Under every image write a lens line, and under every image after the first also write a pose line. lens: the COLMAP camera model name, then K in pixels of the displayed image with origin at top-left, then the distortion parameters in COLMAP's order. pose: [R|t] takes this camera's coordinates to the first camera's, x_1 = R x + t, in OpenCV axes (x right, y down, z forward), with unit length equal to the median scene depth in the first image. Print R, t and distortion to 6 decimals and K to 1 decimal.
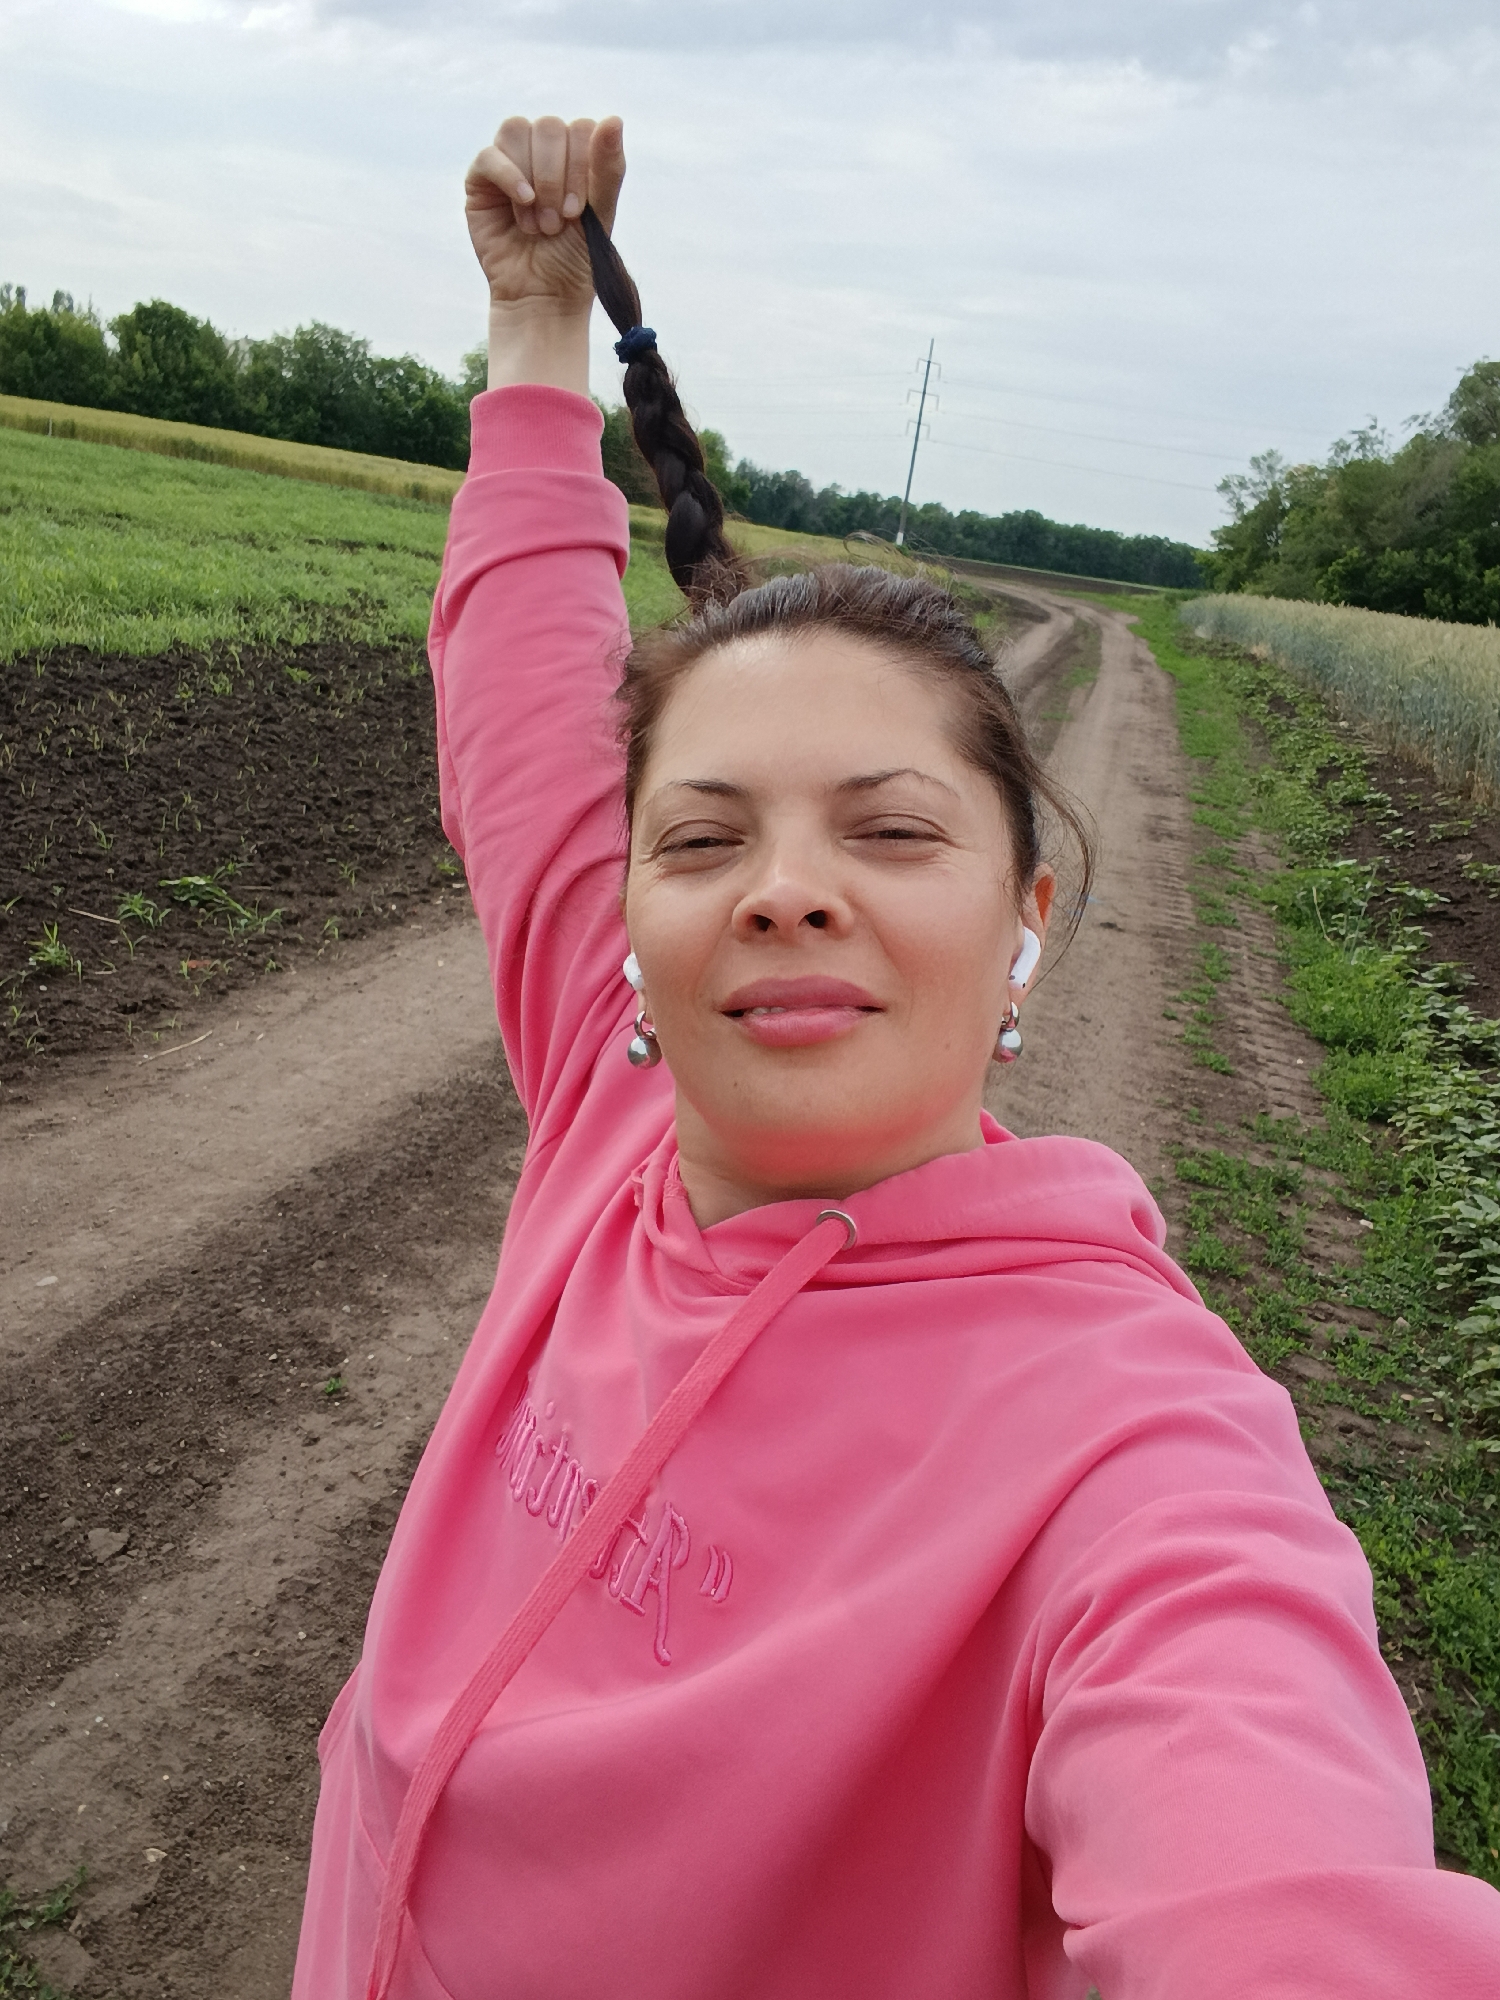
lens RADIAL K [[1578.6, 0, 745.9], [0, 1578.6, 1002.1], [0, 0, 1]] dist [0.024229, -0.035385]
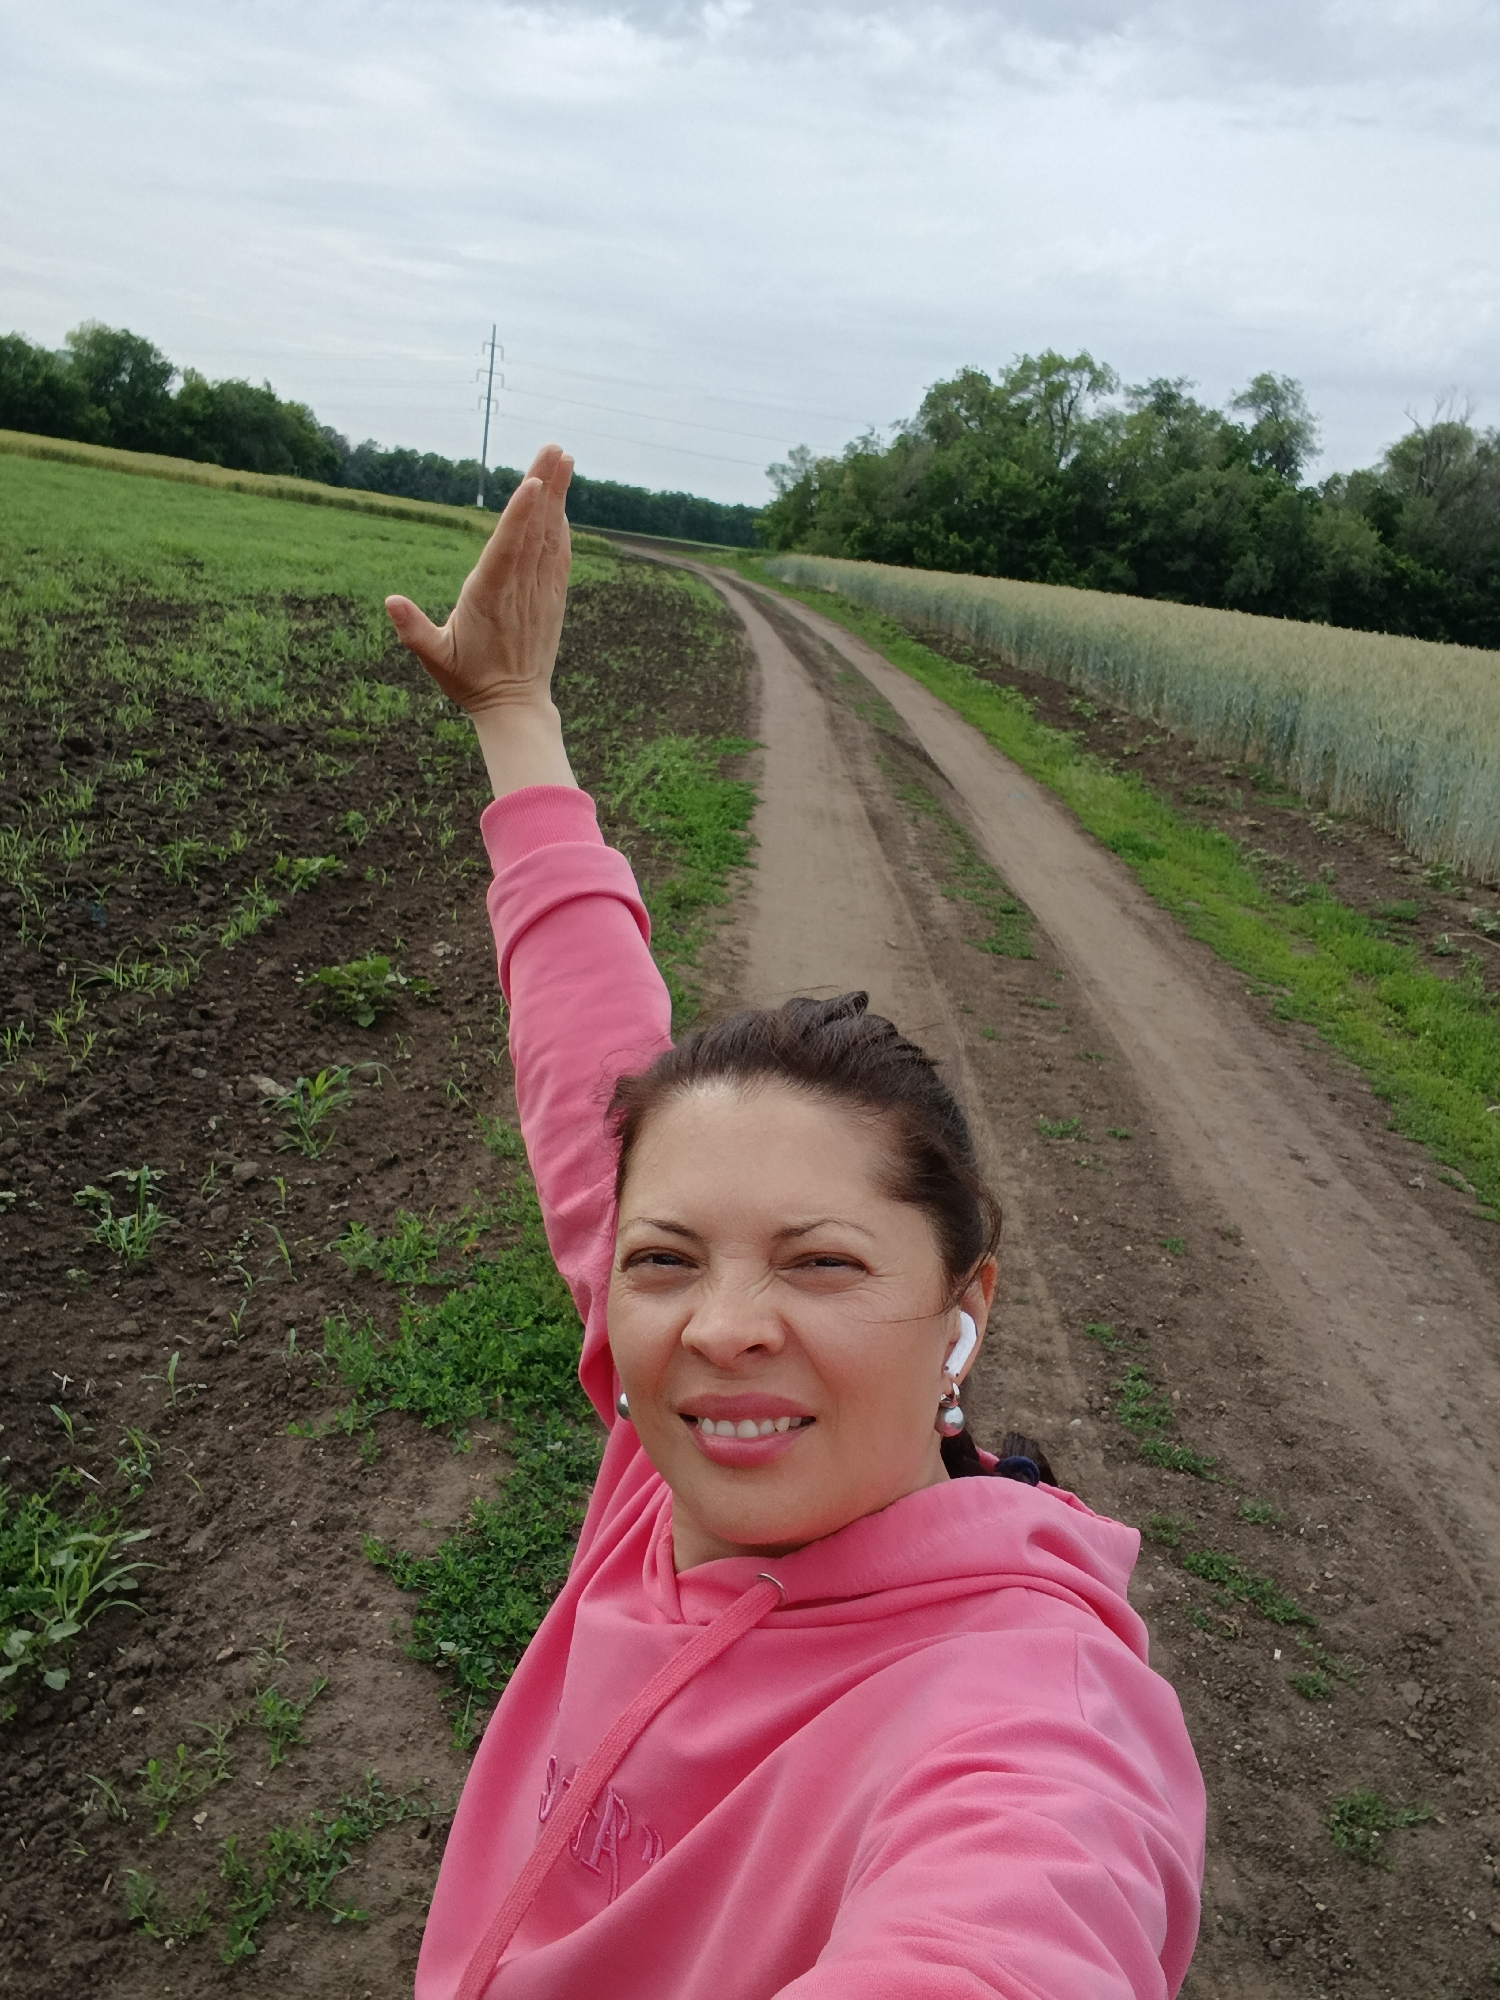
lens RADIAL K [[1578.6, 0, 753.2], [0, 1578.6, 1000.4], [0, 0, 1]] dist [0.024229, -0.035385]
pose [[0.957891, -0.090041, 0.272648, -0.124923], [0.082788, 0.995842, 0.038017, 0.073354], [-0.274938, -0.013844, 0.961362, -0.308906]]
